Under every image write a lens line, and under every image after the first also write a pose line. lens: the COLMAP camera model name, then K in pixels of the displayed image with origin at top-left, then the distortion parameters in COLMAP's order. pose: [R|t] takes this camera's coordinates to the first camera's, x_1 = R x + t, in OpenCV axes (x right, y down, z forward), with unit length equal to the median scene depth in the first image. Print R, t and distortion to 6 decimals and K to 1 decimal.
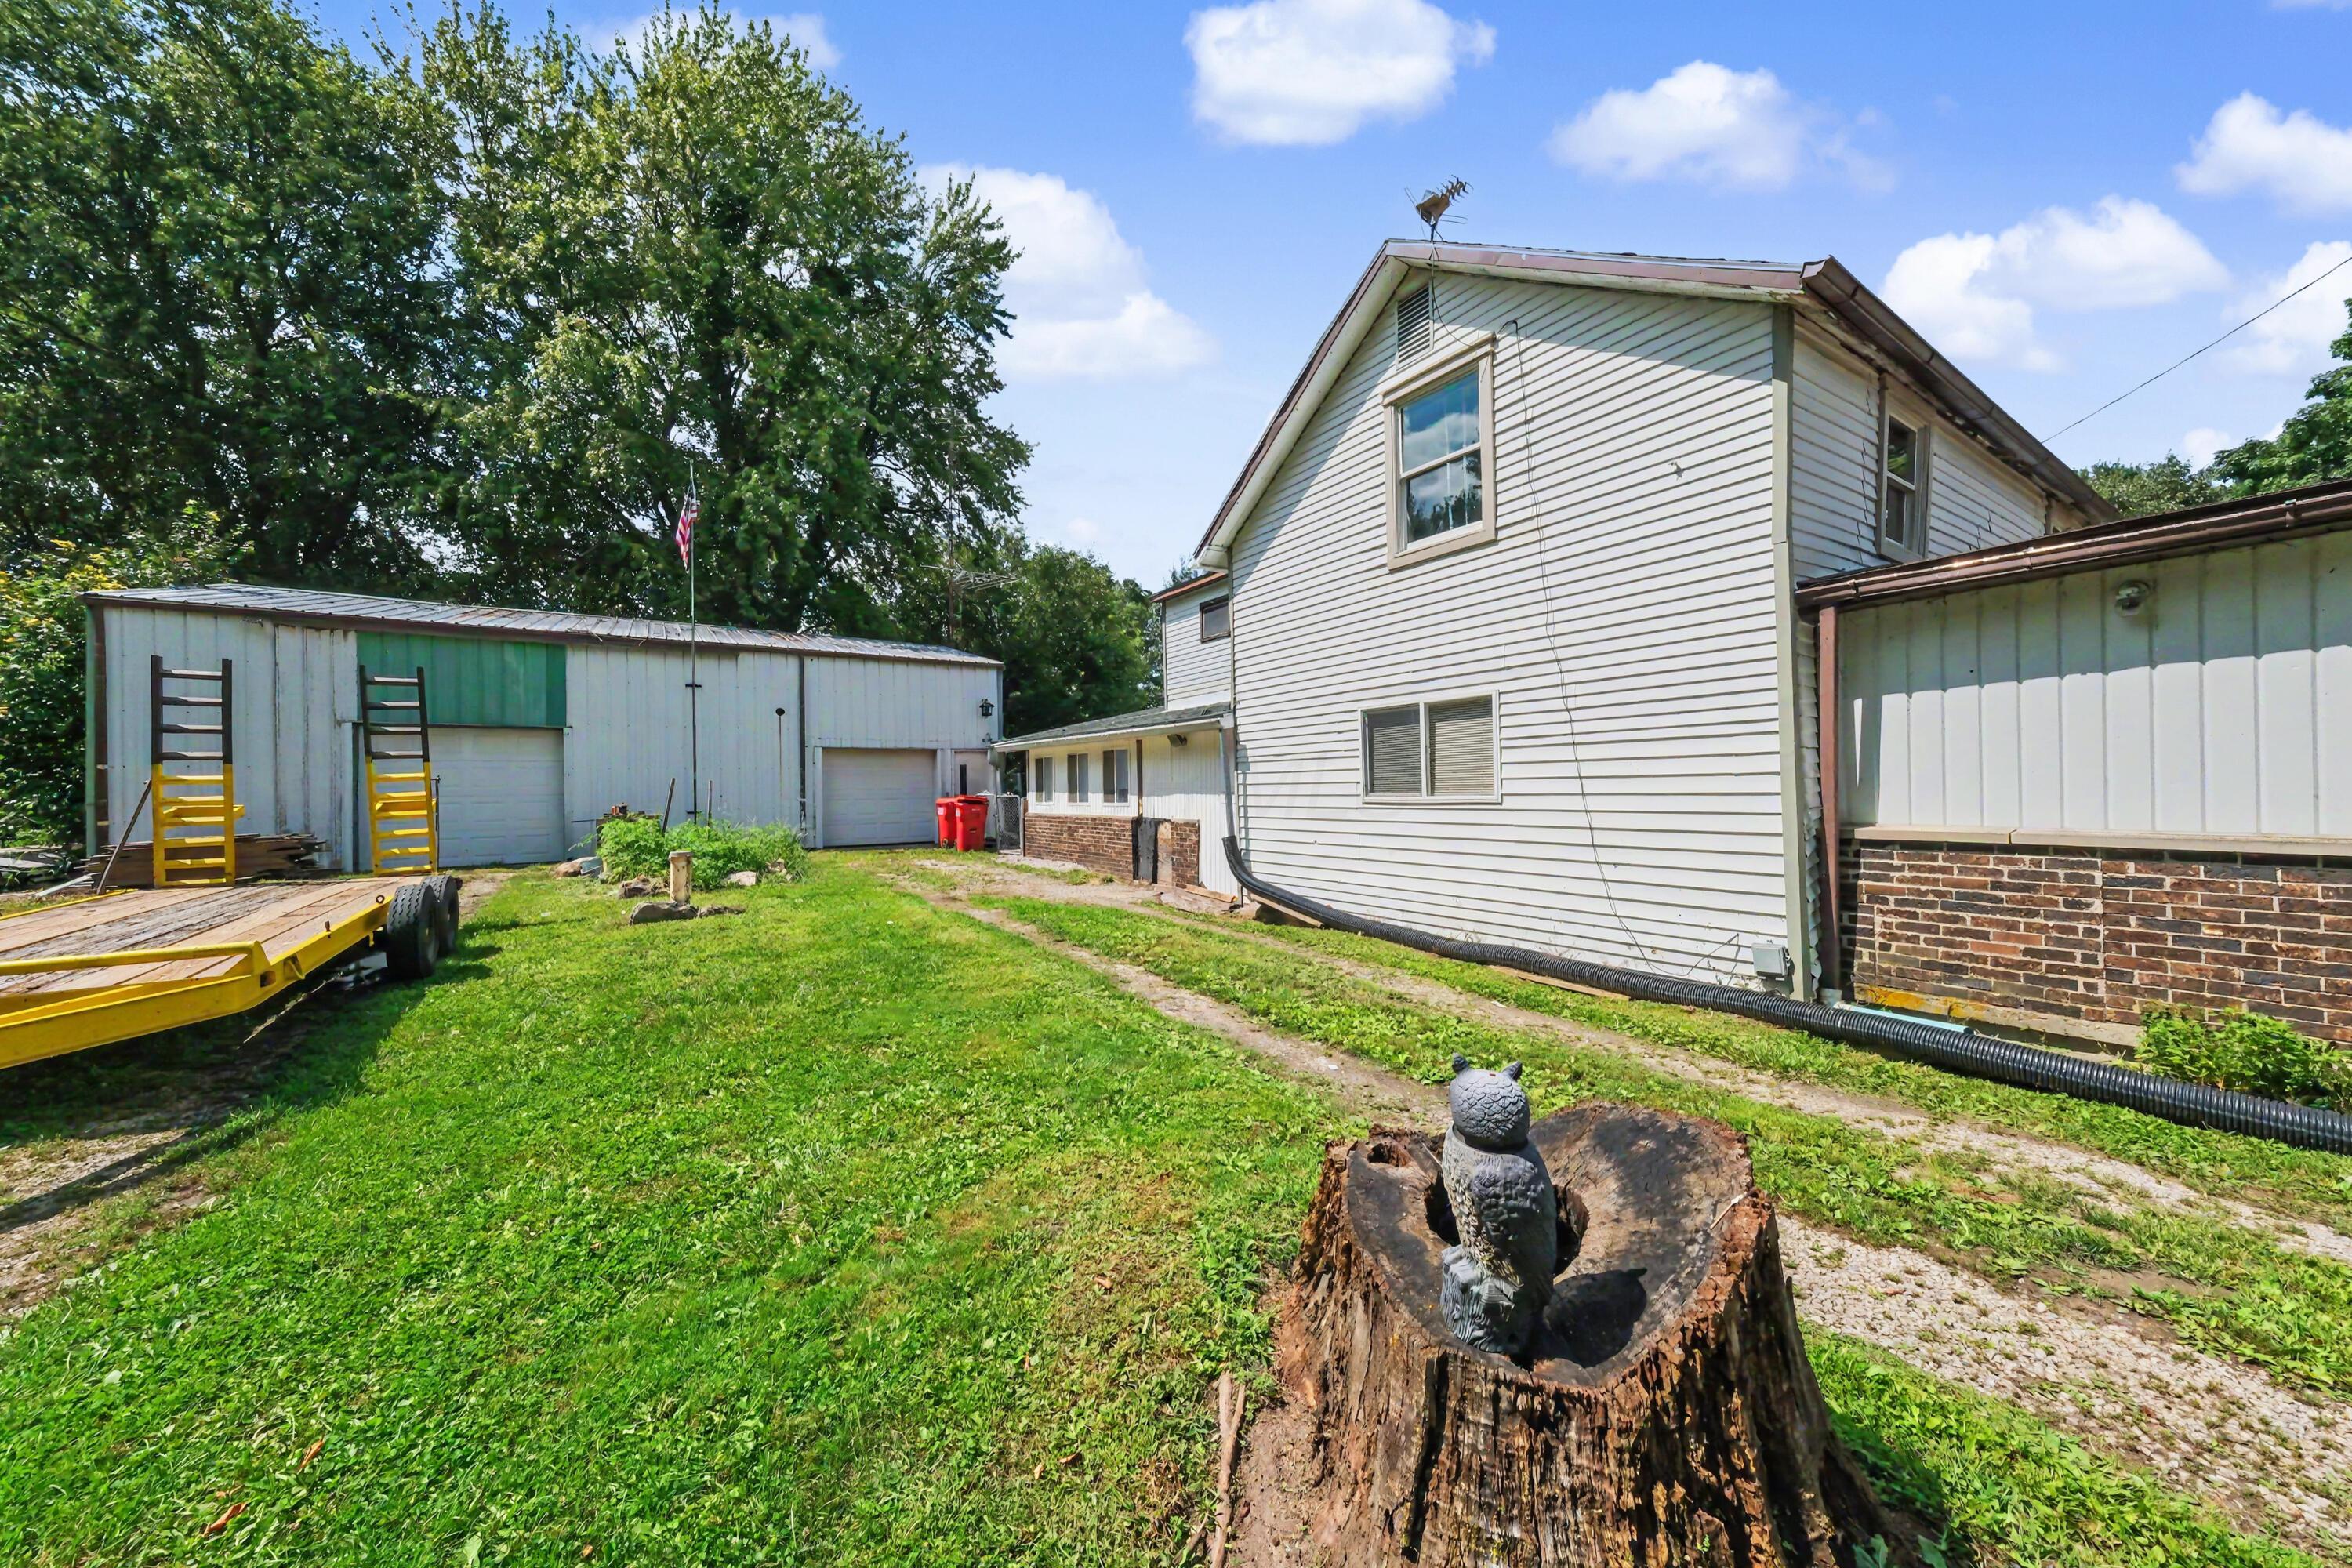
lens RADIAL K [[810.9, 0, 1171.8], [0, 810.9, 788.8], [0, 0, 1]] dist [0.001427, 0.000990]
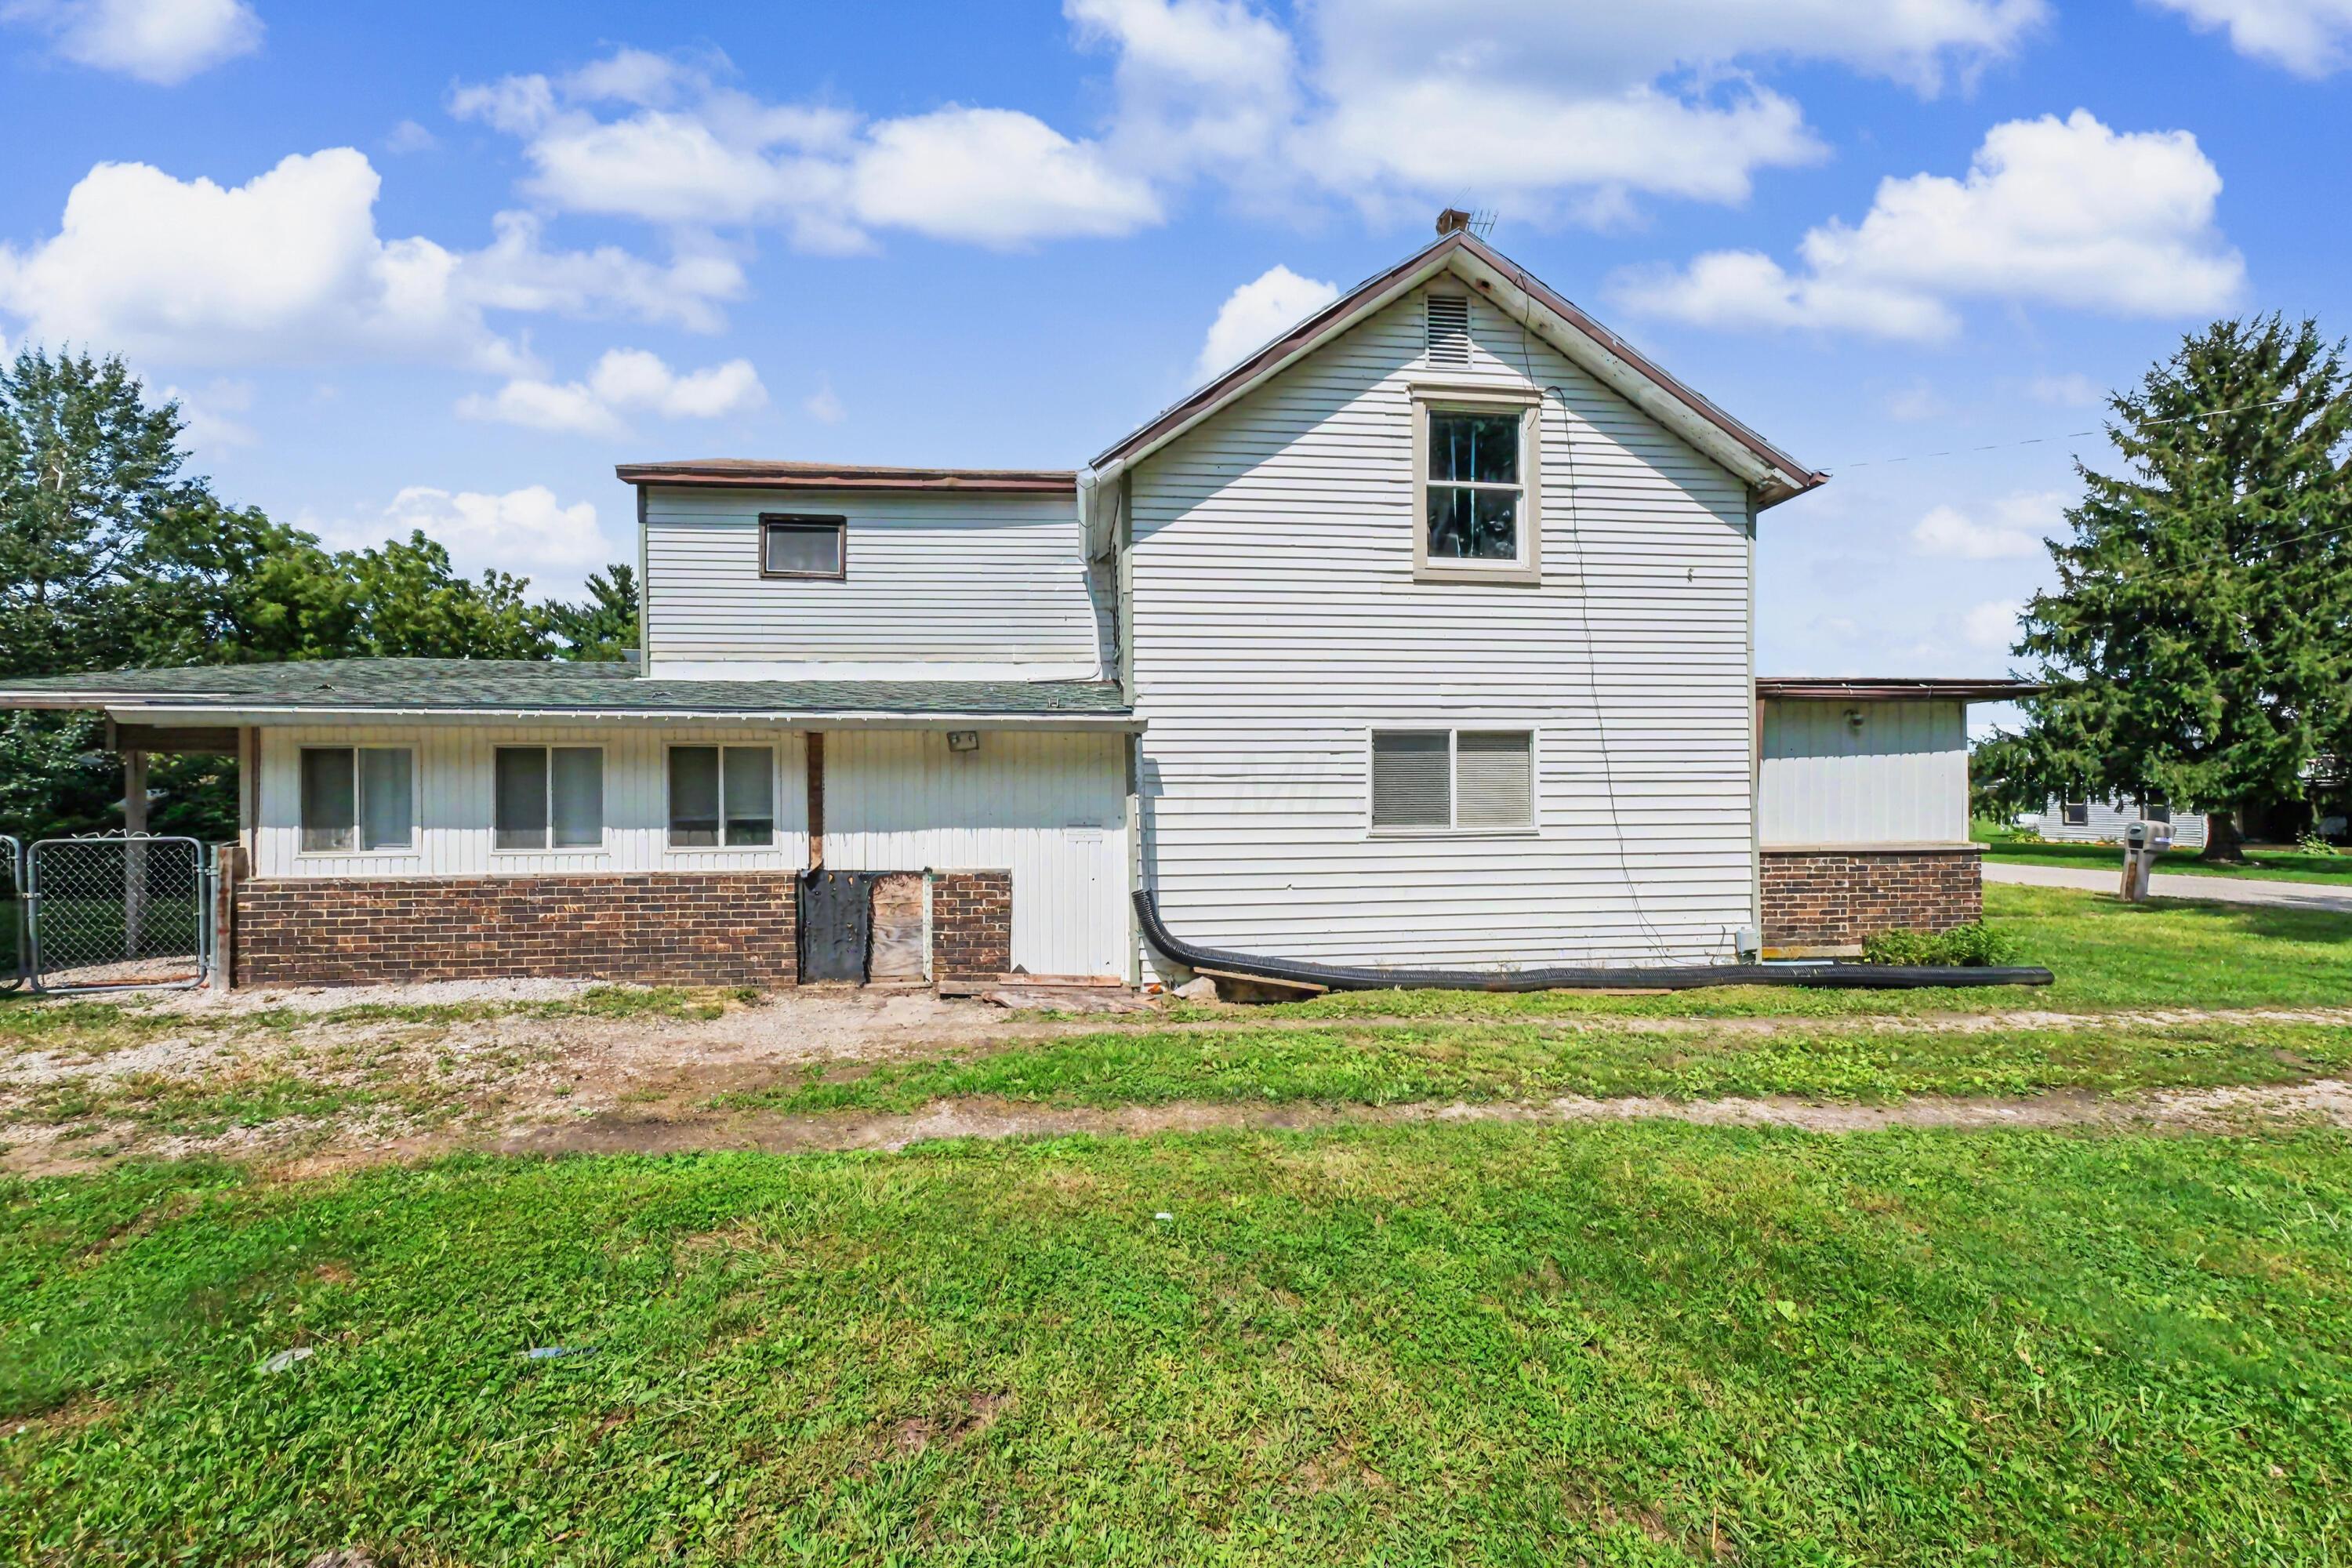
lens RADIAL K [[810.9, 0, 1176.6], [0, 810.9, 792.4], [0, 0, 1]] dist [0.001427, 0.000990]
pose [[0.462419, 0.015898, 0.886519, -0.671431], [-0.000704, 0.999846, -0.017563, -0.015427], [-0.886661, 0.007497, 0.462358, 0.836016]]
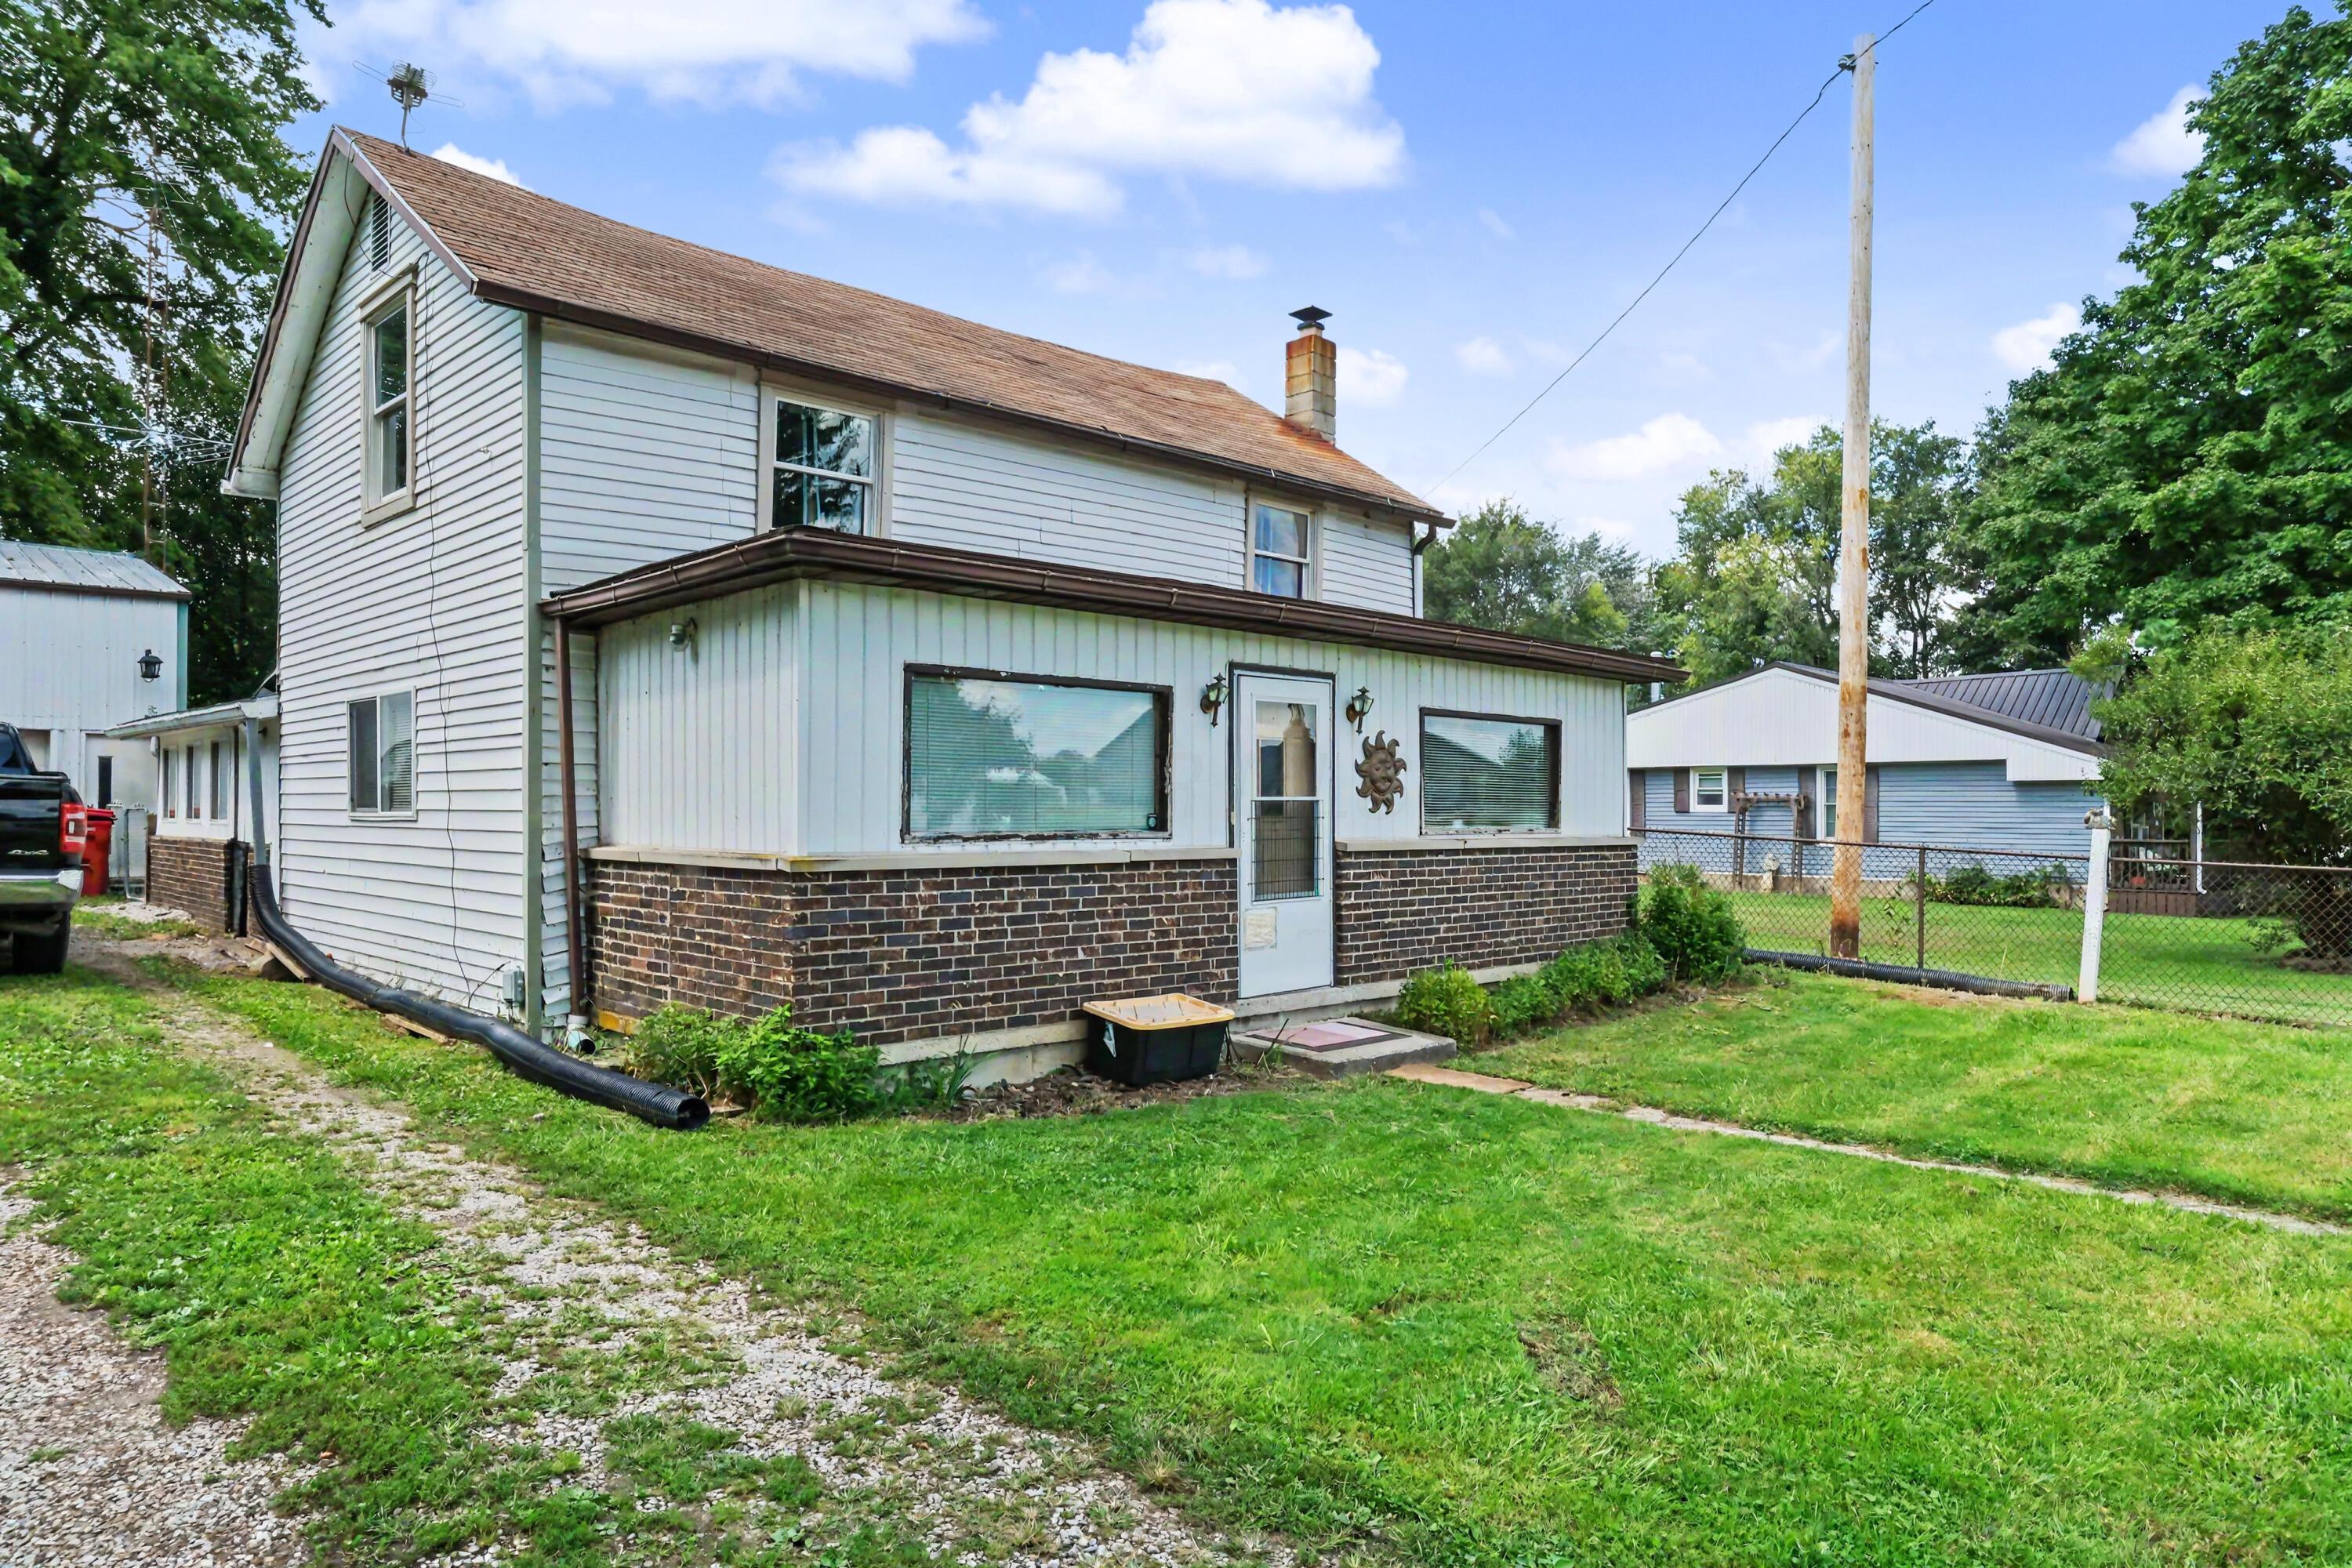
lens RADIAL K [[1498.0, 0, 1170.8], [0, 1498.0, 780.8], [0, 0, 1]] dist [-0.005860, 0.000004]
pose [[0.983983, 0.014857, 0.177642, 0.809394], [-0.012027, 0.999783, -0.016992, -0.006619], [-0.177856, 0.014583, 0.983948, -0.591046]]
